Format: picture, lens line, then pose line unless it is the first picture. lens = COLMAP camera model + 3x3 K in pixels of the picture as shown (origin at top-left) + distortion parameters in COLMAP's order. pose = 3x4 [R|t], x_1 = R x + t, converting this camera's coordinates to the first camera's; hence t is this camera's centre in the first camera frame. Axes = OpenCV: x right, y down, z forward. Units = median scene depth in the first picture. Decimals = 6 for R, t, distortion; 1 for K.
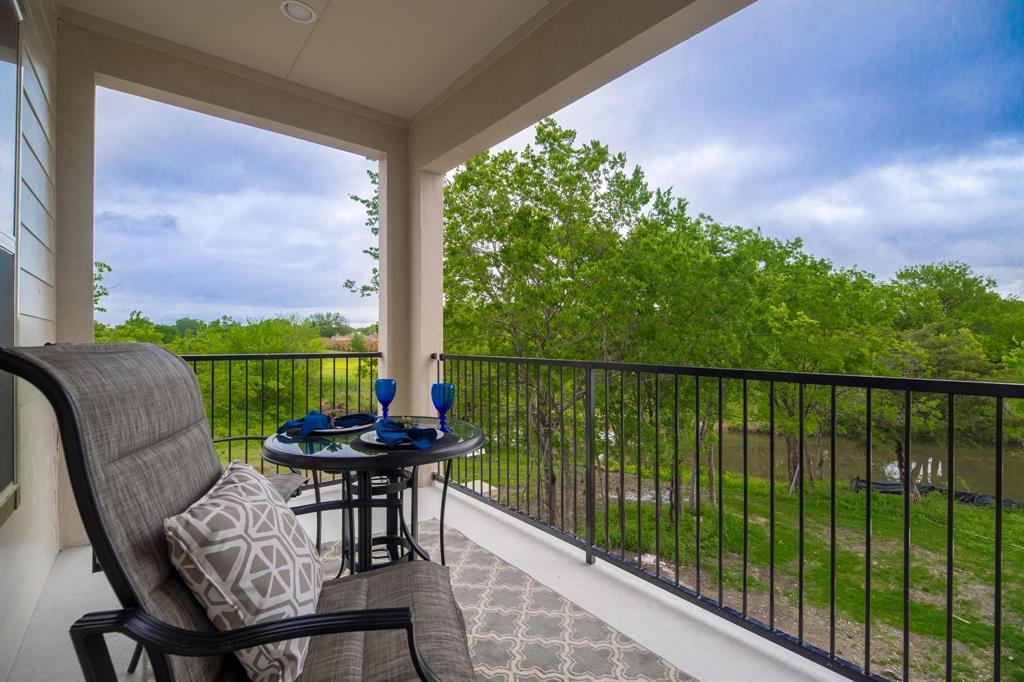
lens RADIAL K [[461.7, 0, 513.0], [0, 461.7, 342.4], [0, 0, 1]] dist [-0.001526, -0.000043]
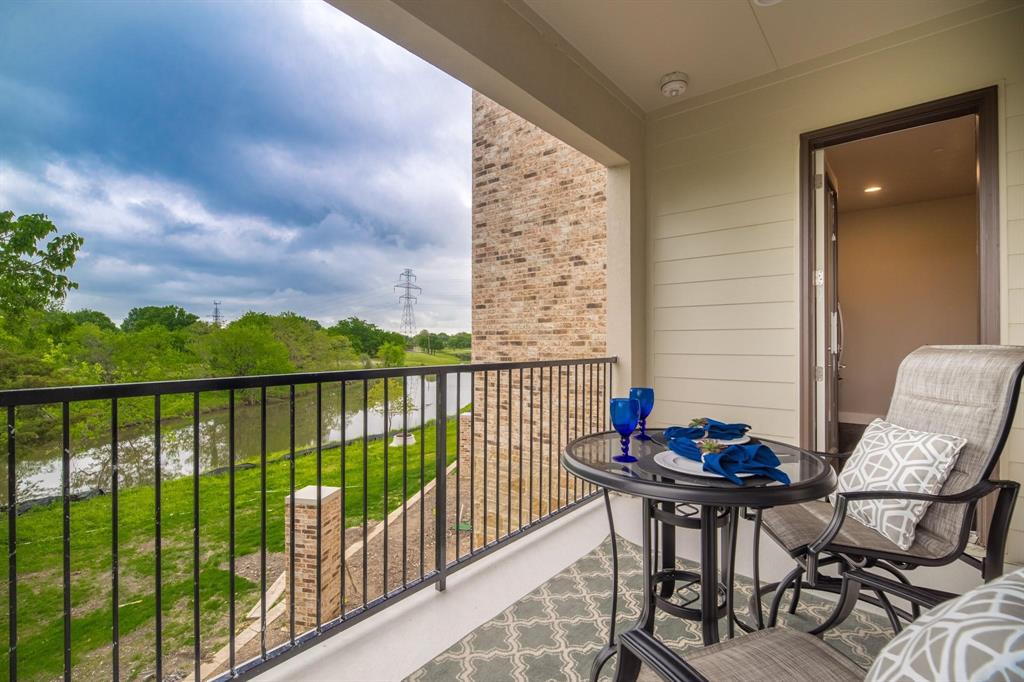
lens RADIAL K [[461.7, 0, 513.3], [0, 461.7, 344.1], [0, 0, 1]] dist [-0.001526, -0.000043]
pose [[-0.192376, 0.004348, 0.981312, -0.817618], [-0.002020, 0.999986, -0.004827, 0.007050], [-0.981319, -0.002911, -0.192365, 1.147622]]
